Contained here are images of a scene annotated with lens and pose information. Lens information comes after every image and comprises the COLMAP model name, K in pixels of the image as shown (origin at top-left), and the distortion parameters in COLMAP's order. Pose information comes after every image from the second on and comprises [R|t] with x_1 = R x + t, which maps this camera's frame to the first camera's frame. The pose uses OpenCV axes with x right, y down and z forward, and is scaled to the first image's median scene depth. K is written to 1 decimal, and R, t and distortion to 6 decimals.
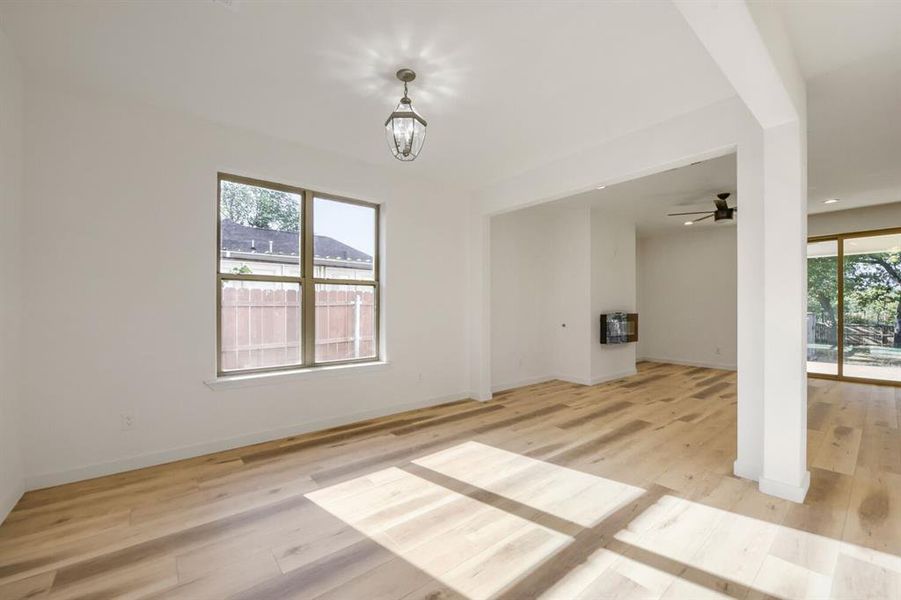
lens RADIAL K [[361.8, 0, 448.5], [0, 361.8, 303.0], [0, 0, 1]] dist [-0.001654, -0.000752]
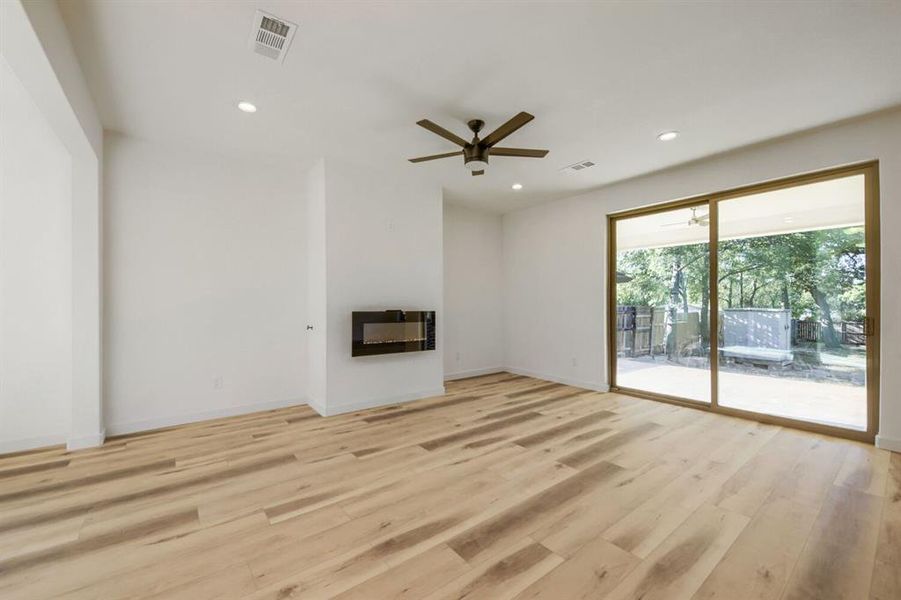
lens RADIAL K [[361.8, 0, 448.5], [0, 361.8, 303.0], [0, 0, 1]] dist [-0.001654, -0.000752]
pose [[0.999489, 0.000938, -0.031963, 0.610770], [-0.000768, 0.999986, 0.005319, 0.009221], [0.031967, -0.005292, 0.999475, 0.304679]]
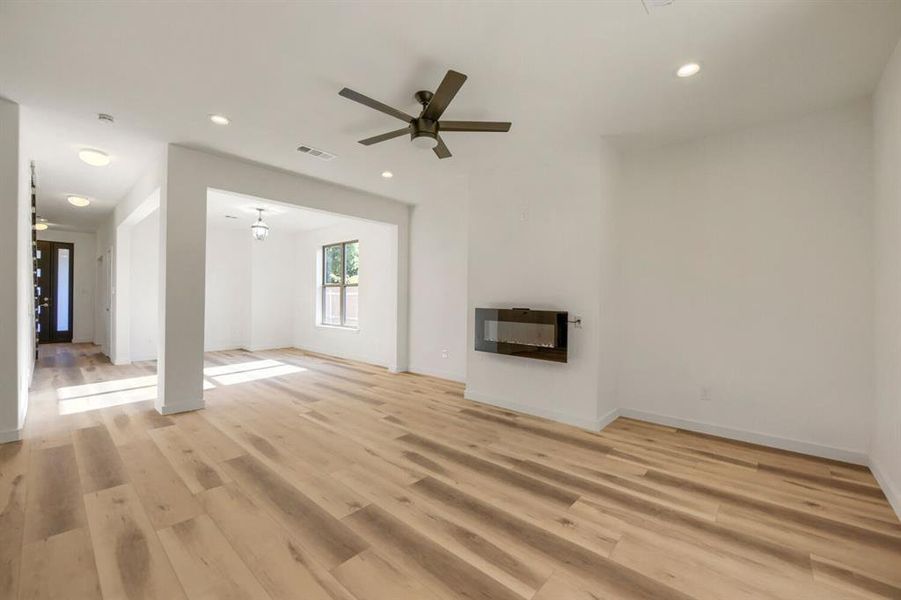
lens RADIAL K [[361.8, 0, 448.5], [0, 361.8, 303.0], [0, 0, 1]] dist [-0.001654, -0.000752]
pose [[0.145947, 0.008835, -0.989253, 1.099685], [-0.005325, 0.999953, 0.008145, 0.013437], [0.989278, 0.004079, 0.145987, 0.799052]]
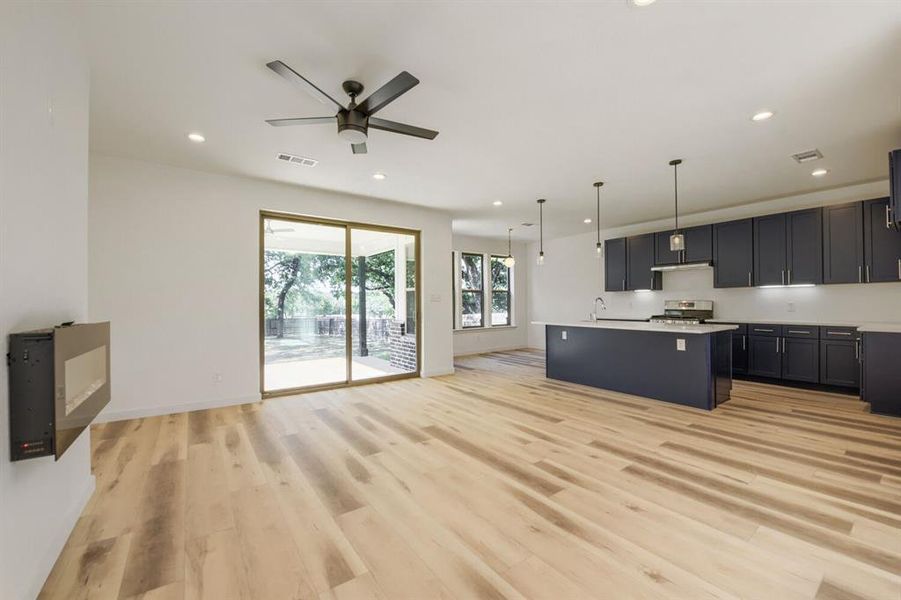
lens RADIAL K [[361.8, 0, 448.5], [0, 361.8, 303.0], [0, 0, 1]] dist [-0.001654, -0.000752]
pose [[0.071938, 0.001168, 0.997408, 0.208544], [-0.001190, 0.999999, -0.001086, 0.010425], [-0.997408, -0.001109, 0.071939, 0.689464]]
